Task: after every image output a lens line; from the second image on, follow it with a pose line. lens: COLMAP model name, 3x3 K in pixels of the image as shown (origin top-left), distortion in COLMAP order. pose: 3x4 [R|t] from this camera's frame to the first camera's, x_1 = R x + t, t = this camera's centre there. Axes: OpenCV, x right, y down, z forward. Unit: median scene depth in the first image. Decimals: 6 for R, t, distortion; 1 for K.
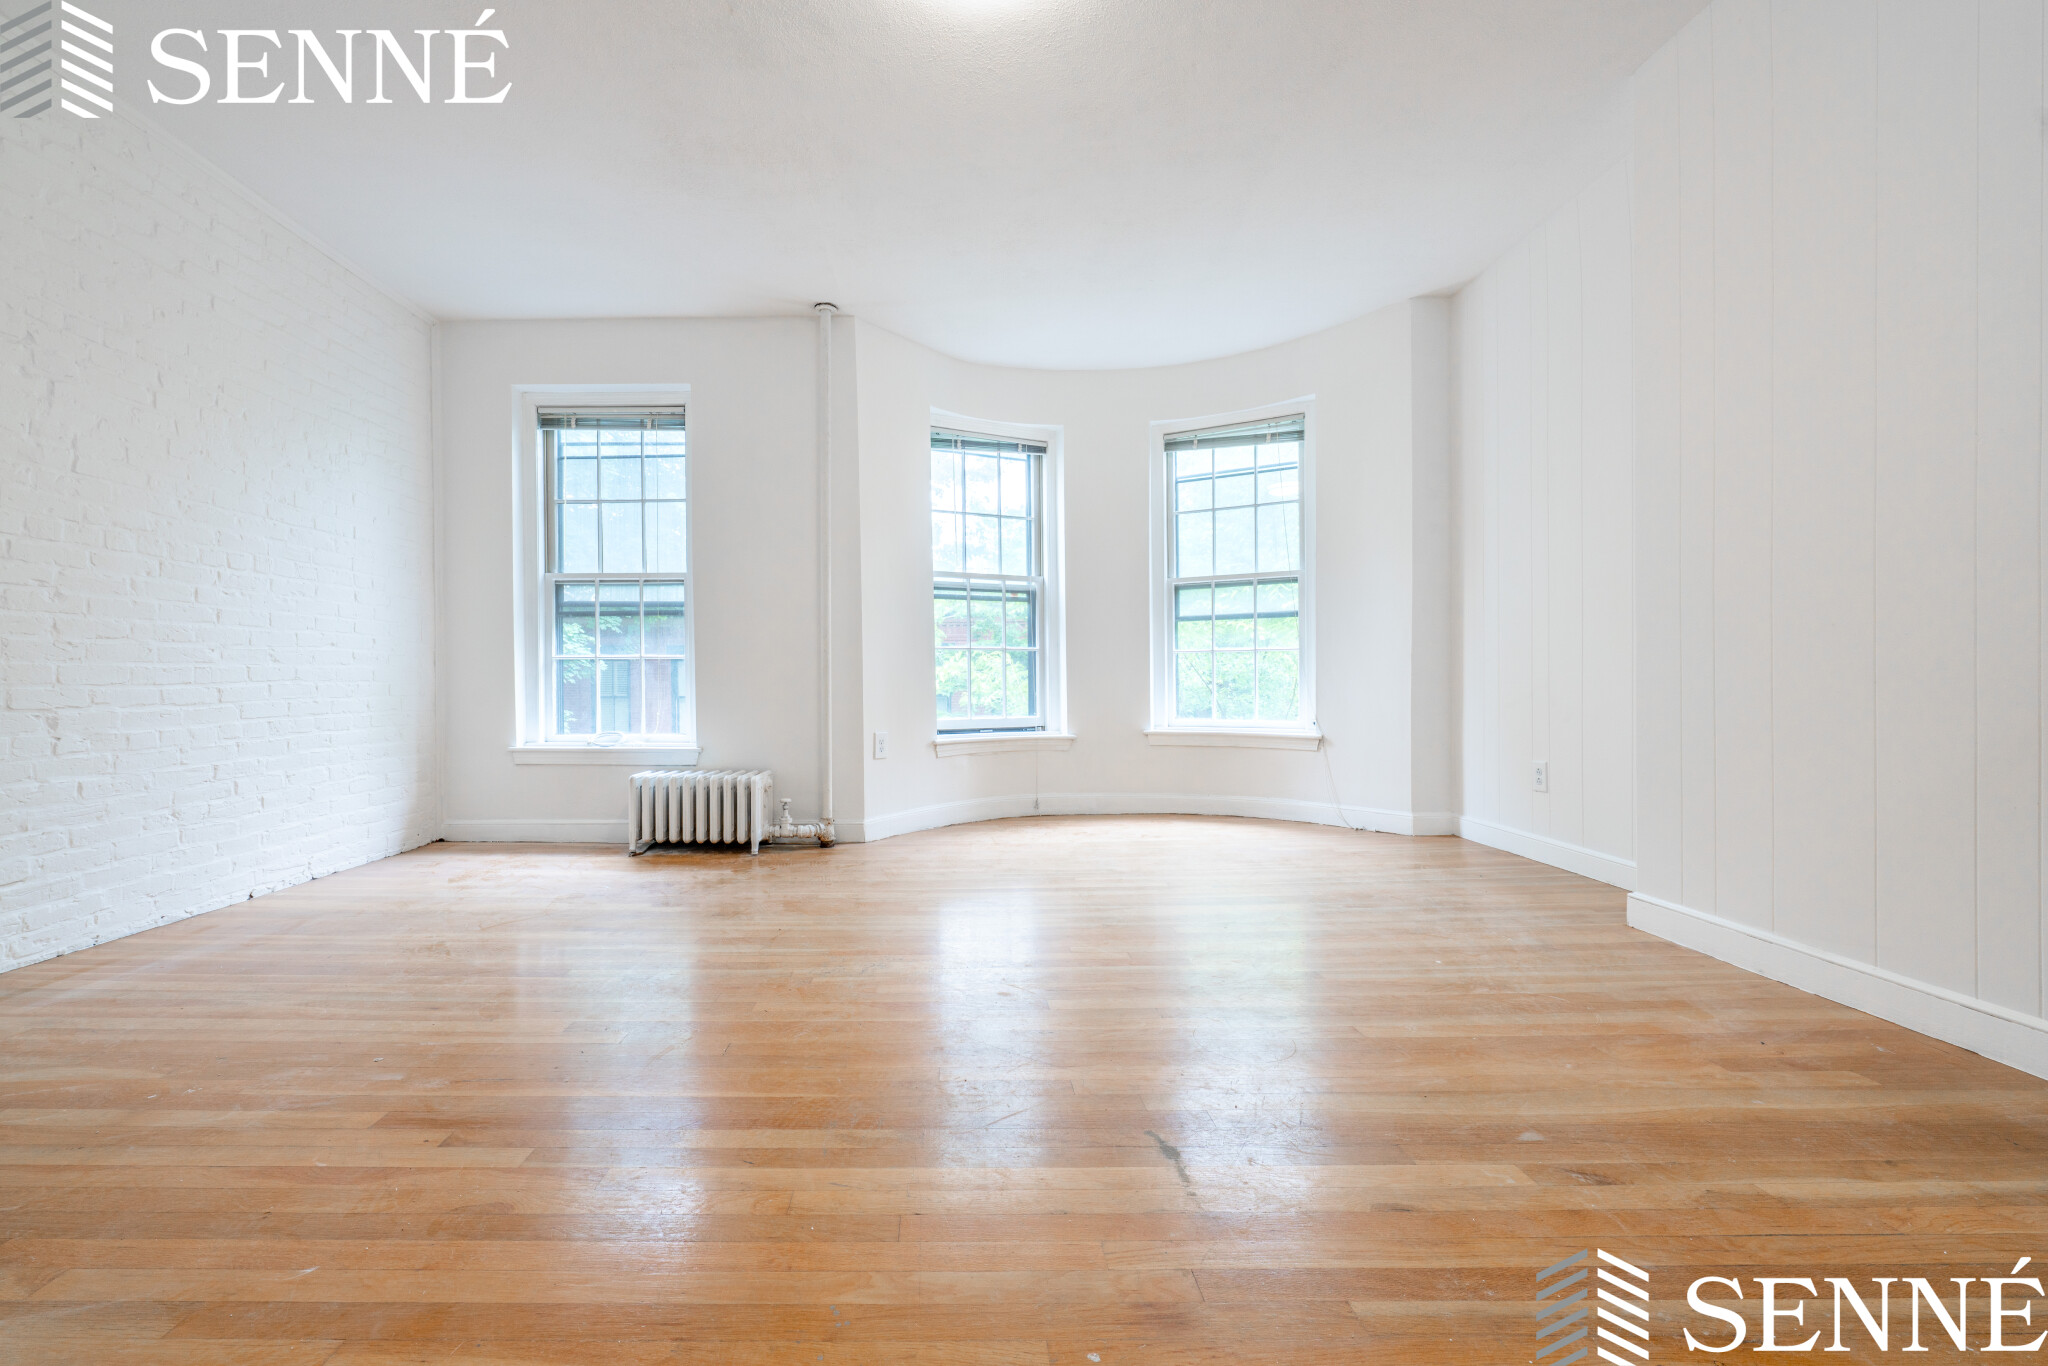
lens RADIAL K [[847.3, 0, 1024.0], [0, 847.3, 683.0], [0, 0, 1]] dist [-0.001352, -0.000226]
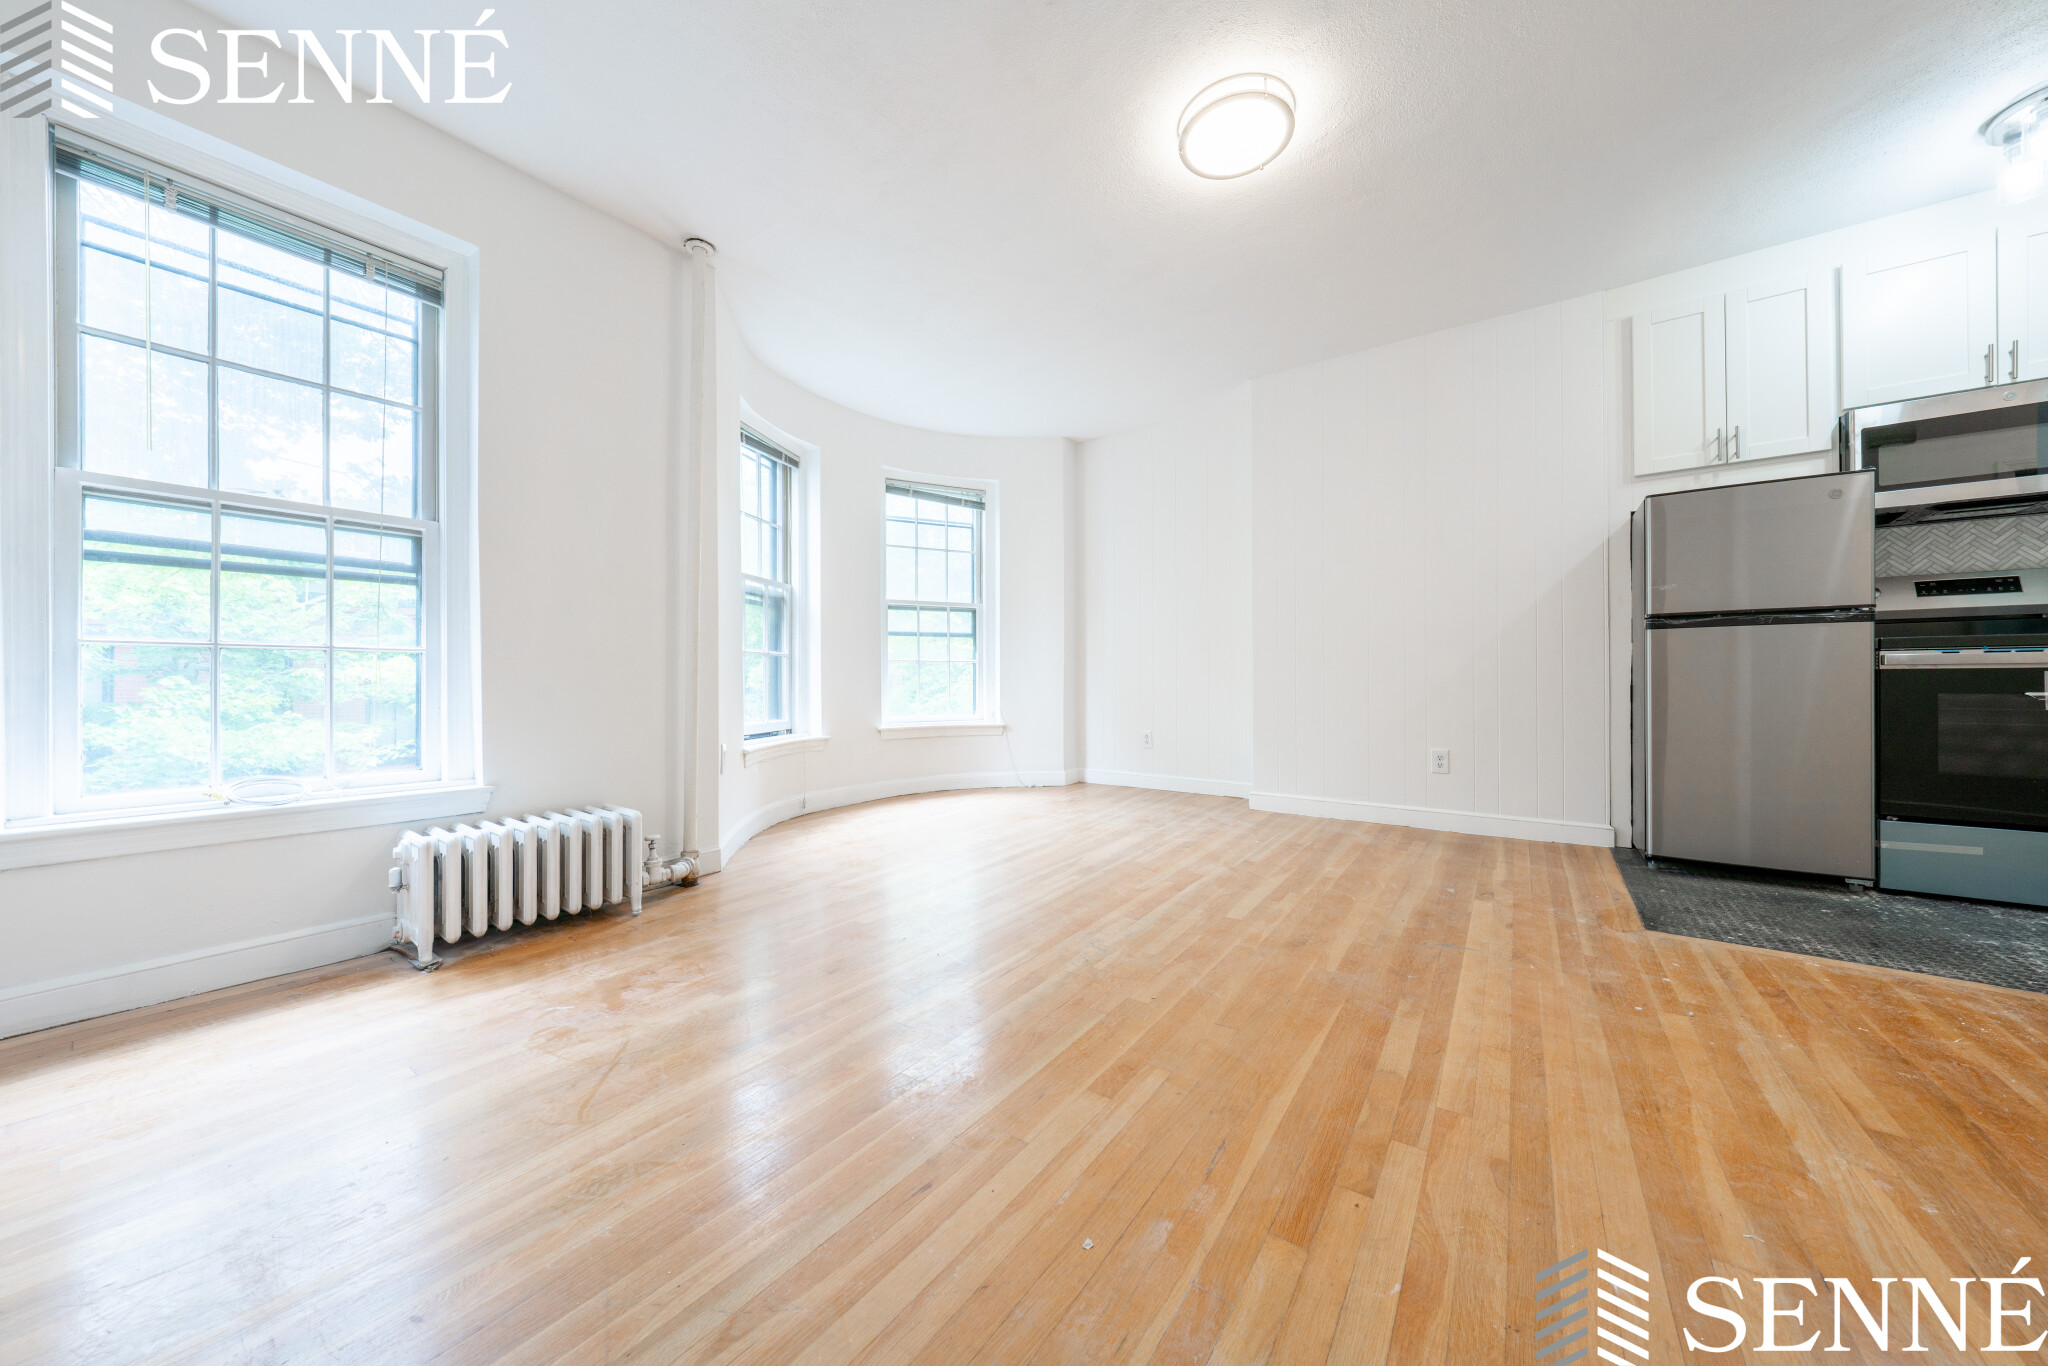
lens RADIAL K [[680.0, 0, 1024.5], [0, 680.0, 676.4], [0, 0, 1]] dist [-0.004297, 0.000079]
pose [[0.579936, 0.008760, 0.814615, -0.542057], [0.003413, 0.999907, -0.013183, -0.001671], [-0.814655, 0.010426, 0.579852, 0.315409]]
